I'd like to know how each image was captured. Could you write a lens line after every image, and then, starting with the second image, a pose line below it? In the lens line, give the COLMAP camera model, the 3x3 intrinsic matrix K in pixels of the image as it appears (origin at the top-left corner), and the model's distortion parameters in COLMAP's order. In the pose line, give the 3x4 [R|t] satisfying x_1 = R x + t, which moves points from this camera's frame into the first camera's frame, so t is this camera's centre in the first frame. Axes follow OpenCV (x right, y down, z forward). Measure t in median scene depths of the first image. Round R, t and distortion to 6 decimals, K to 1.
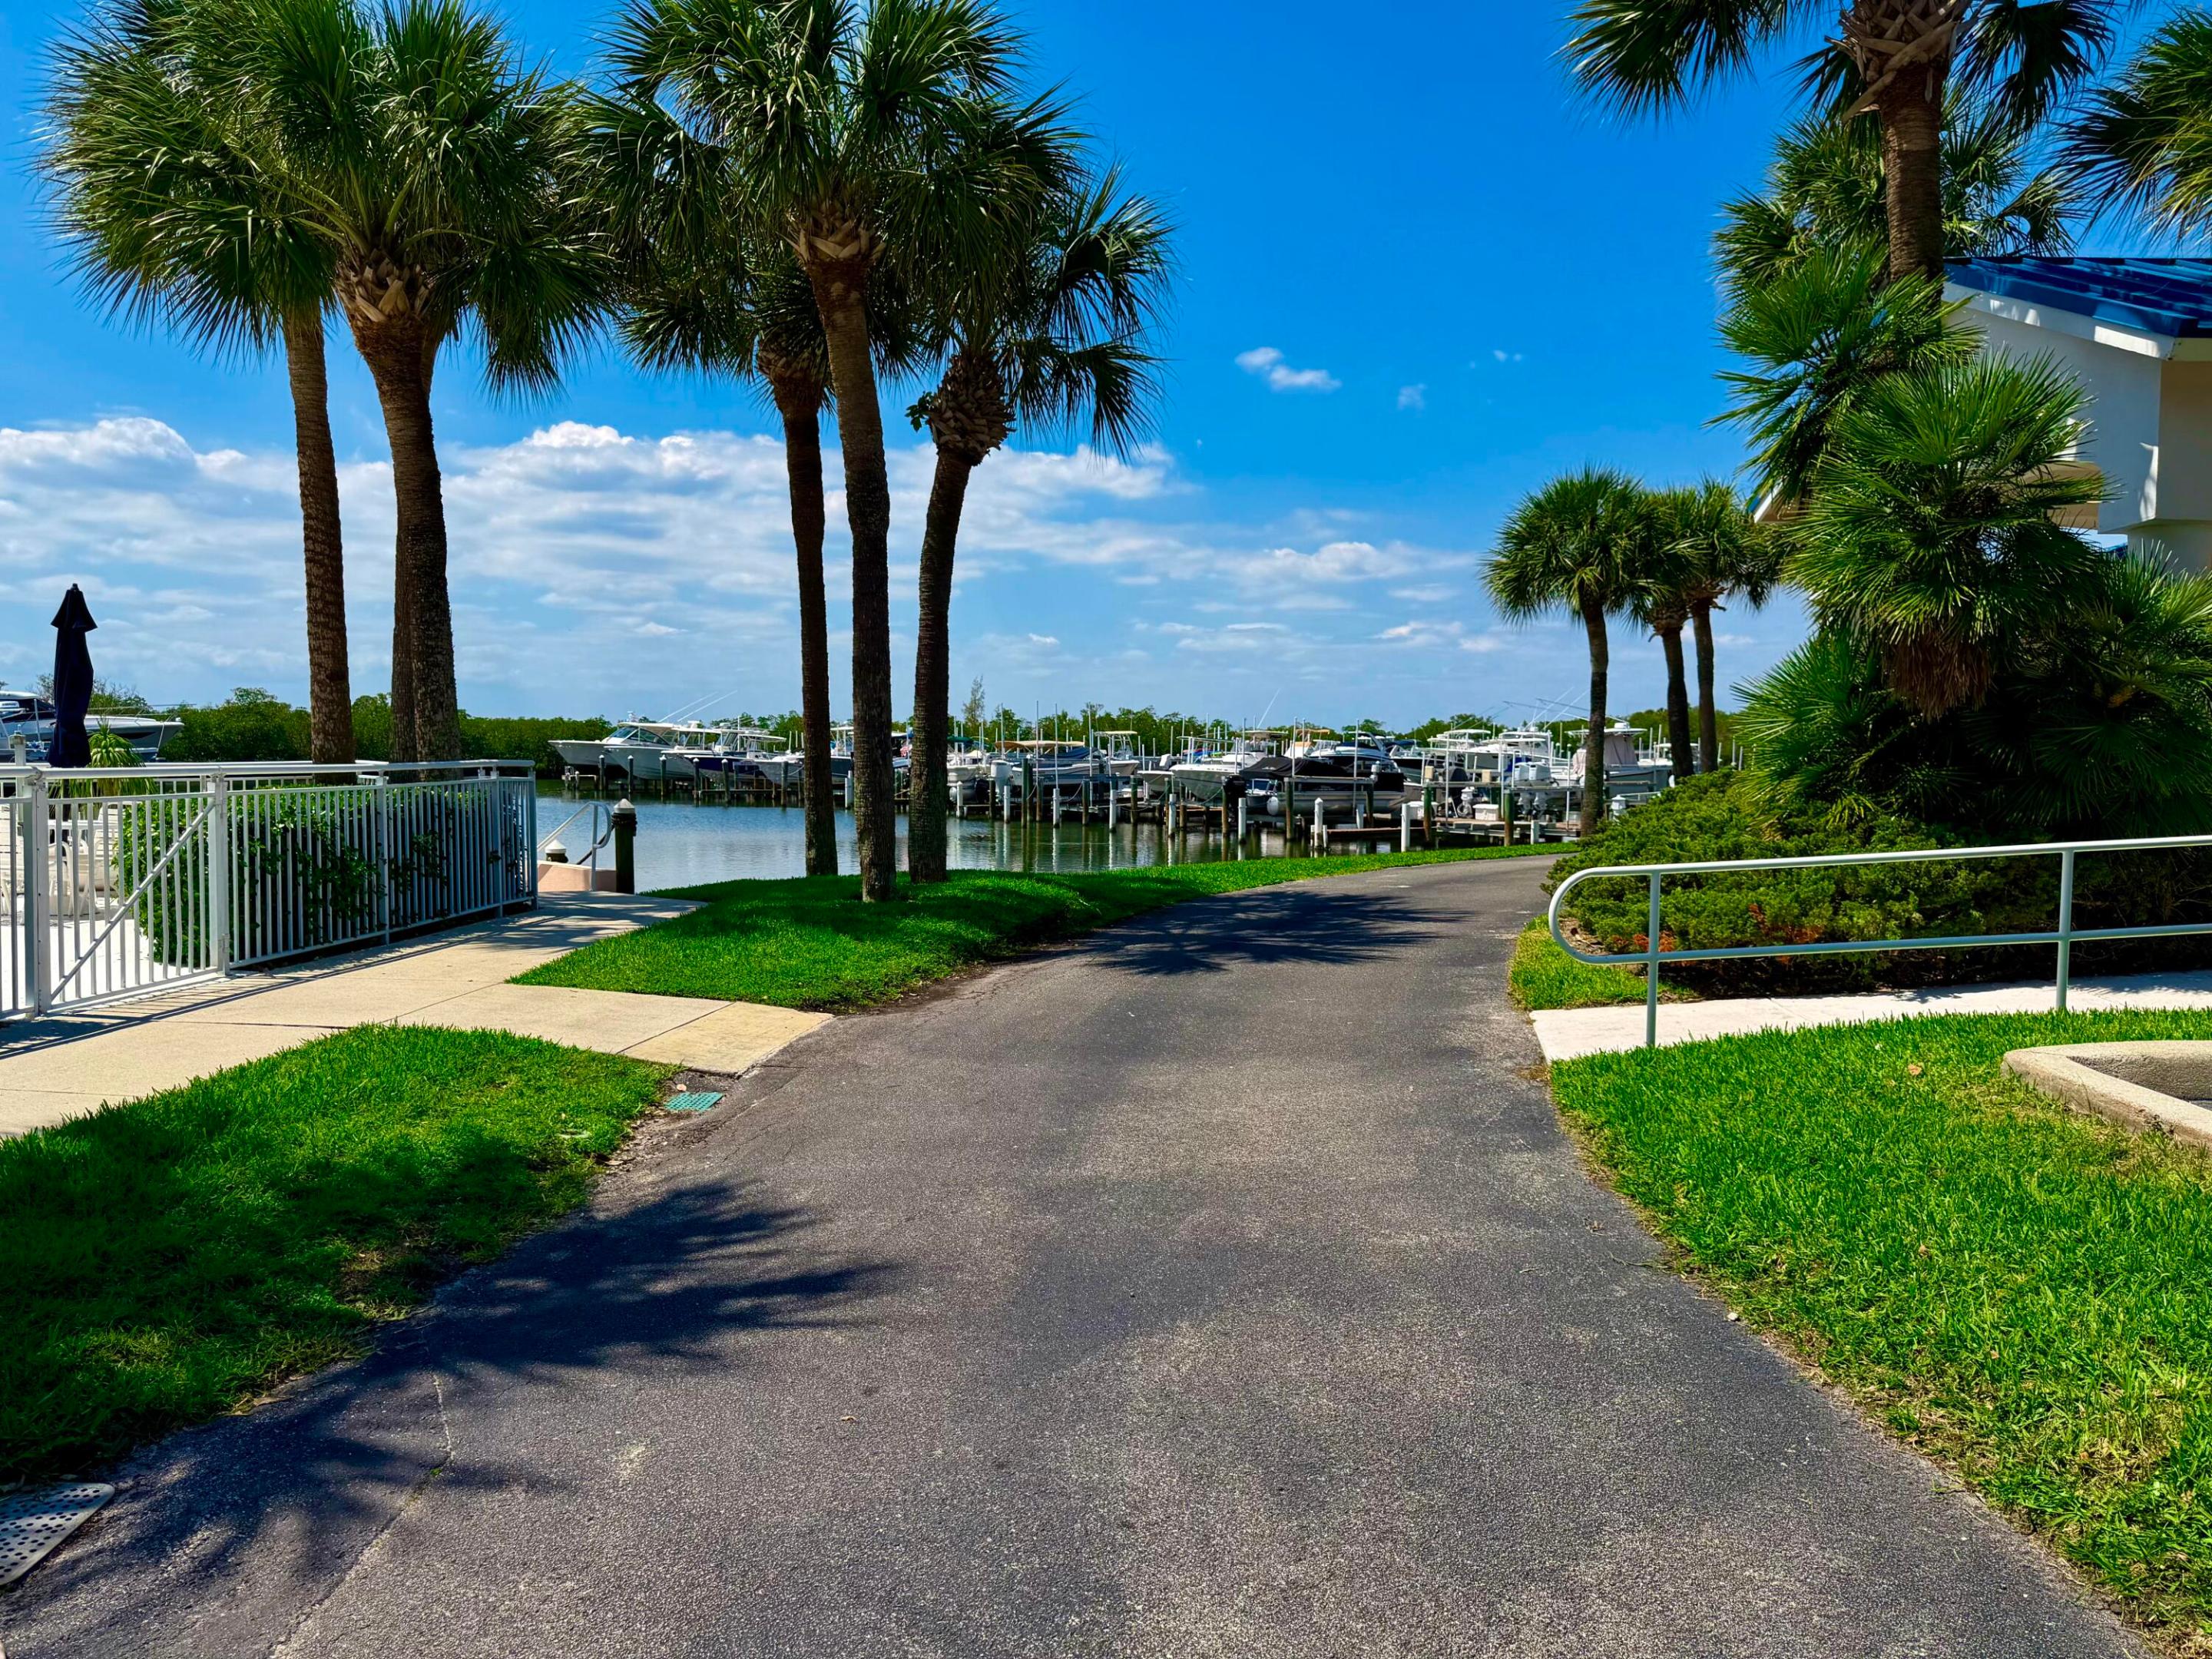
lens RADIAL K [[1546.5, 0, 1120.2], [0, 1546.5, 834.9], [0, 0, 1]] dist [0.103414, -0.156140]
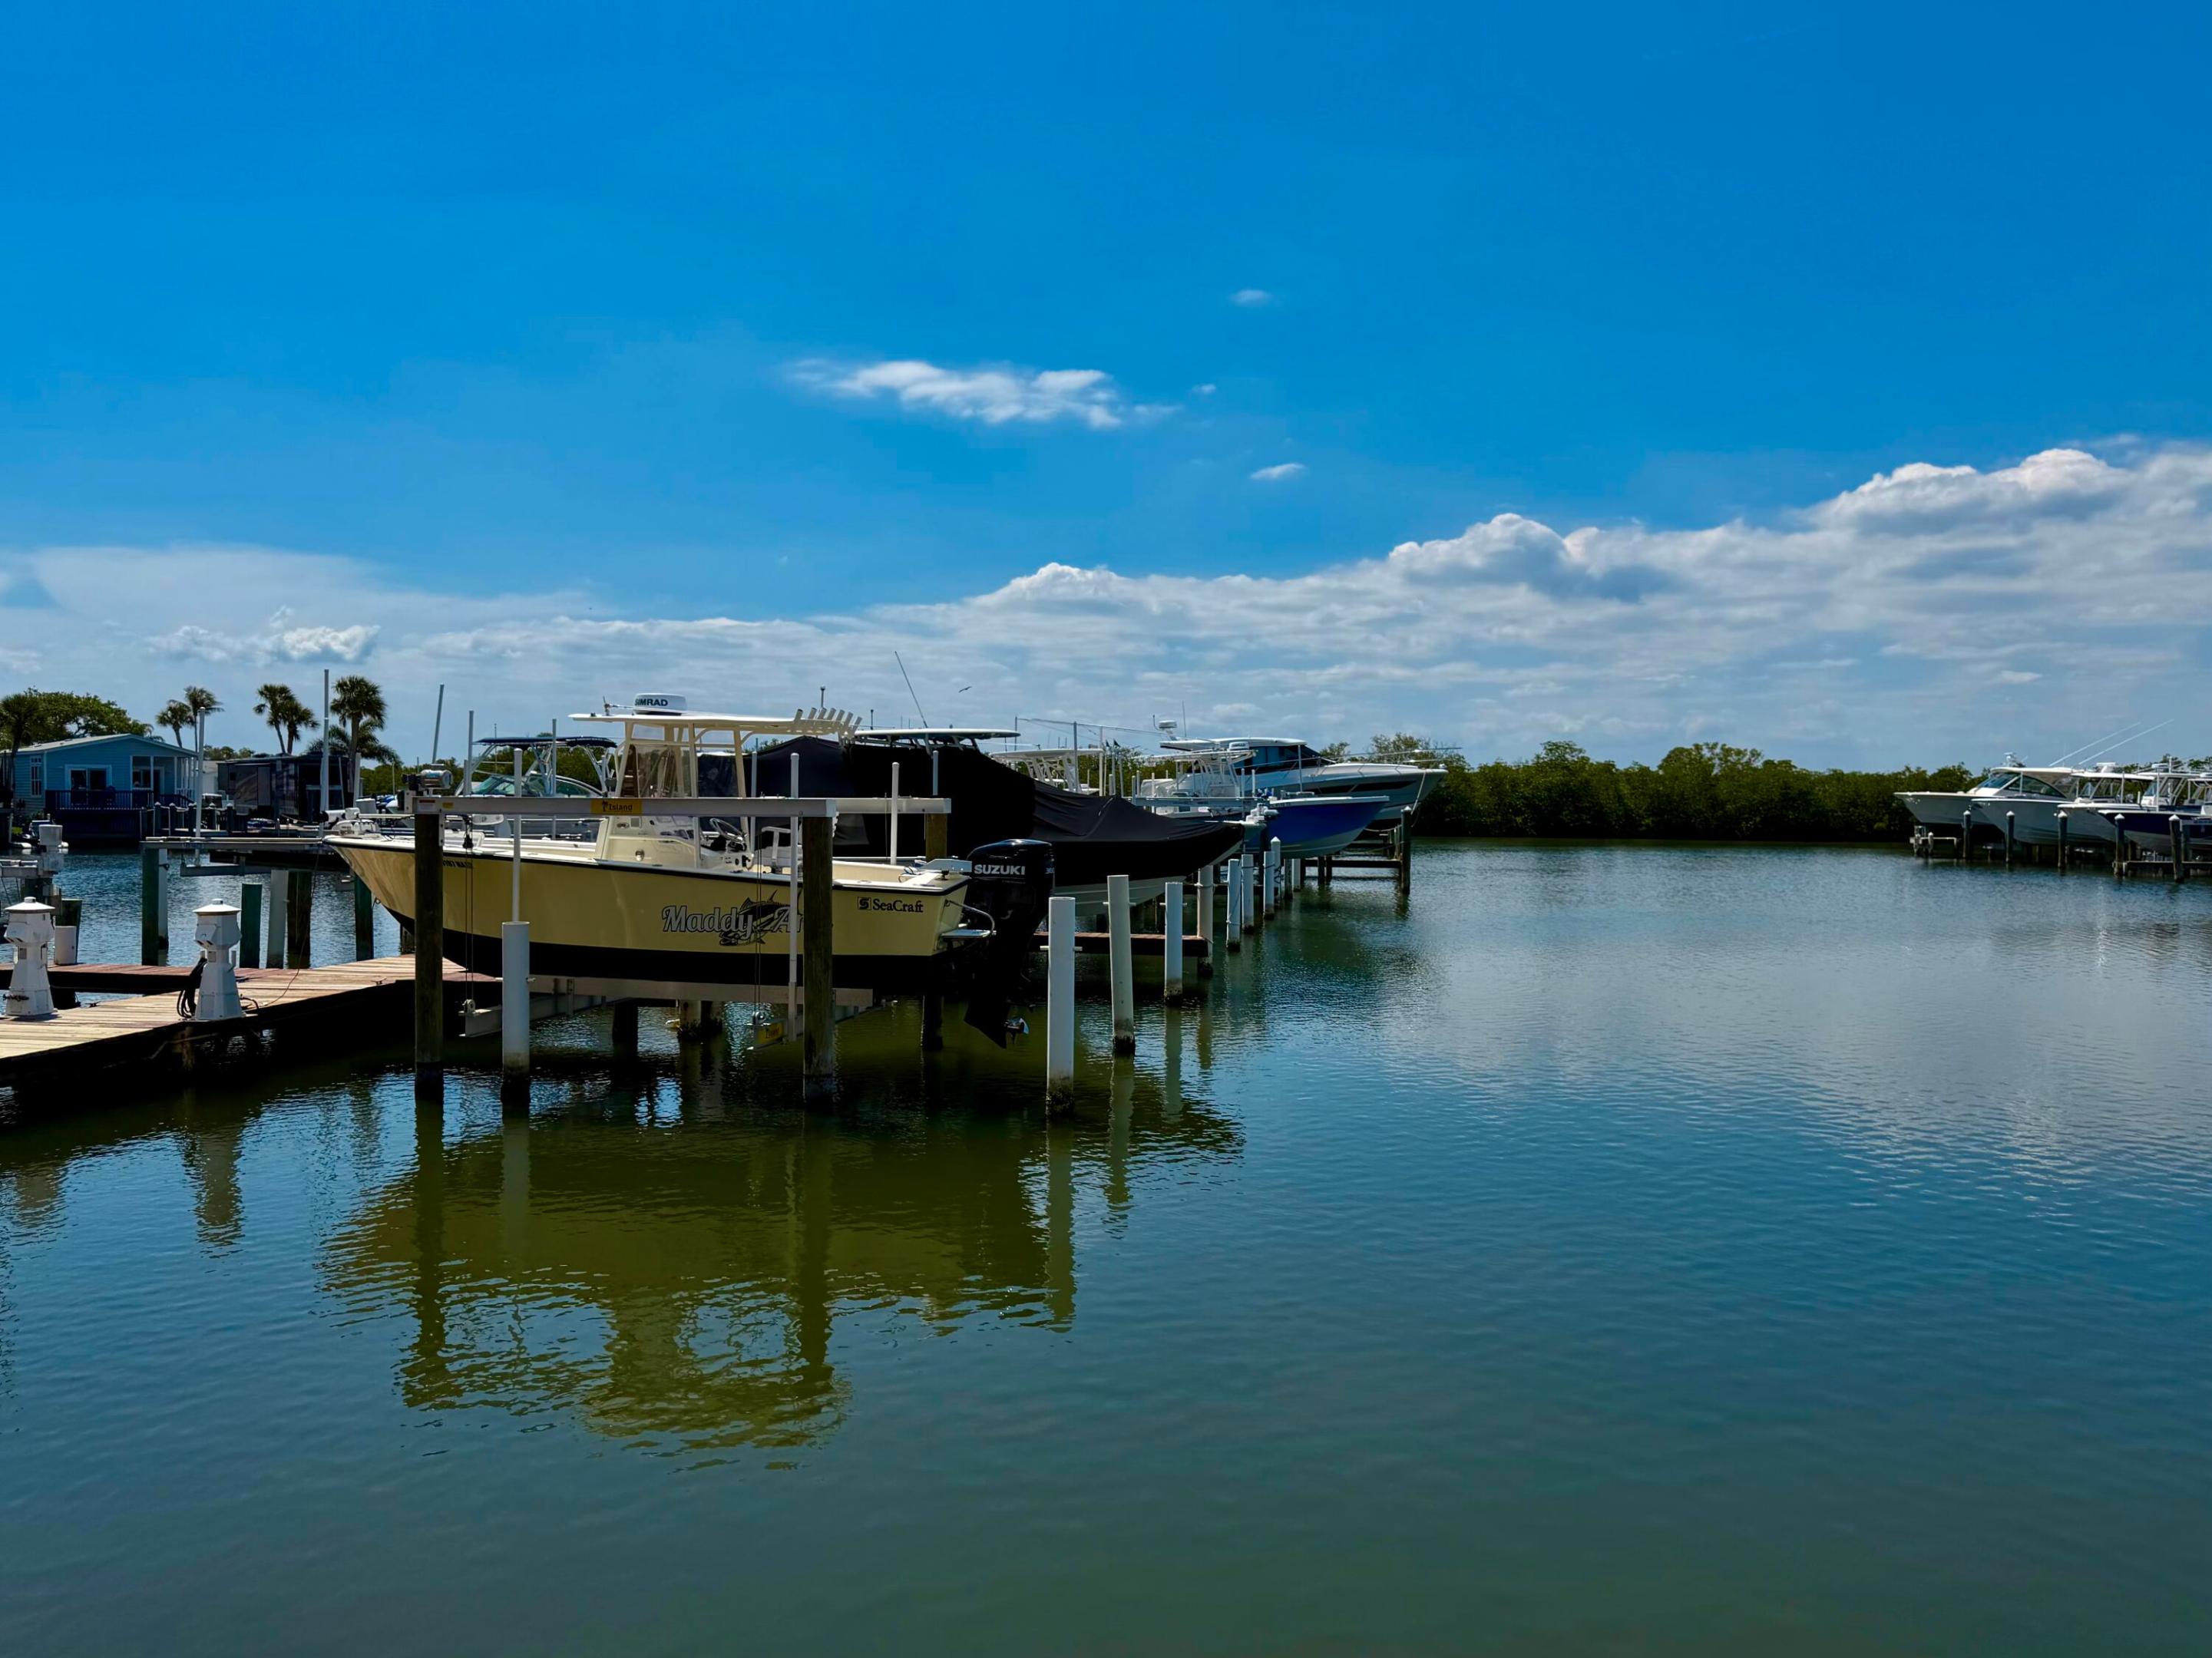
lens RADIAL K [[1546.3, 0, 1120.2], [0, 1546.3, 834.4], [0, 0, 1]] dist [0.103414, -0.156140]
pose [[0.693843, 0.012659, -0.720015, -0.063225], [-0.041617, 0.998879, -0.022543, -0.005552], [0.718923, 0.045606, 0.693592, 0.168078]]
